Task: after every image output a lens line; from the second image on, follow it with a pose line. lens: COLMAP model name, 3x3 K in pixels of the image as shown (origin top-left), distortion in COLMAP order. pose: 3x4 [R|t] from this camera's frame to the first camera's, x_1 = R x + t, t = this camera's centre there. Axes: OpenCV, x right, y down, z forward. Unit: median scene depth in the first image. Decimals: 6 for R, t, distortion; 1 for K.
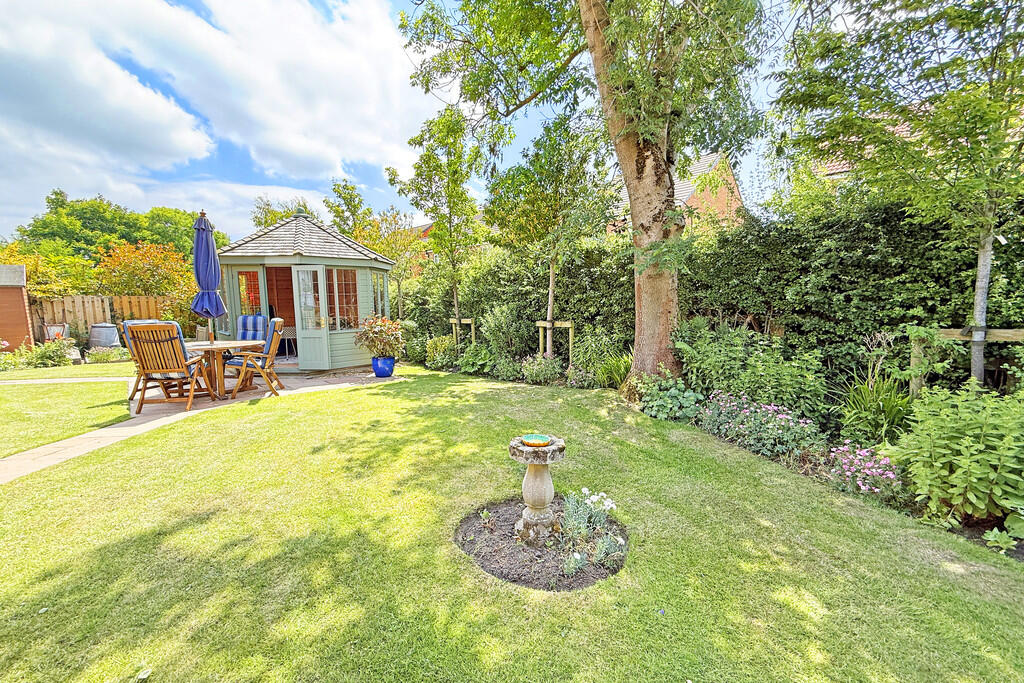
lens RADIAL K [[418.1, 0, 506.7], [0, 418.1, 361.0], [0, 0, 1]] dist [0.000883, -0.000076]
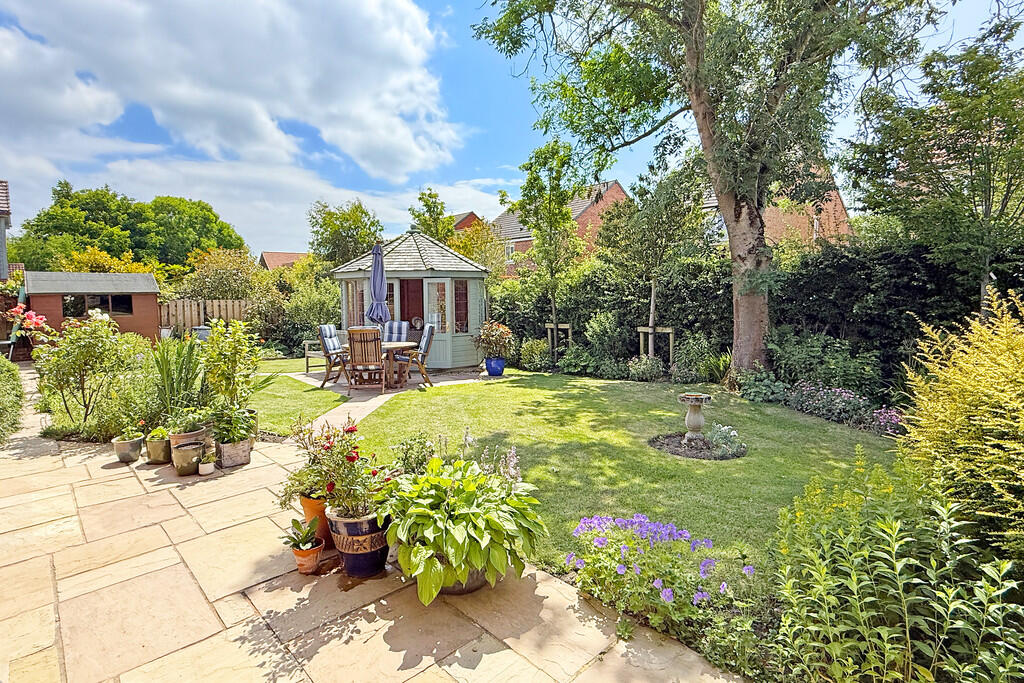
lens RADIAL K [[499.4, 0, 512.0], [0, 499.4, 341.5], [0, 0, 1]] dist [-0.001463, 0.000243]
pose [[0.997029, 0.007190, -0.076693, -0.209426], [-0.011808, 0.998132, -0.059941, 0.037549], [0.076119, 0.060668, 0.995251, -0.471916]]
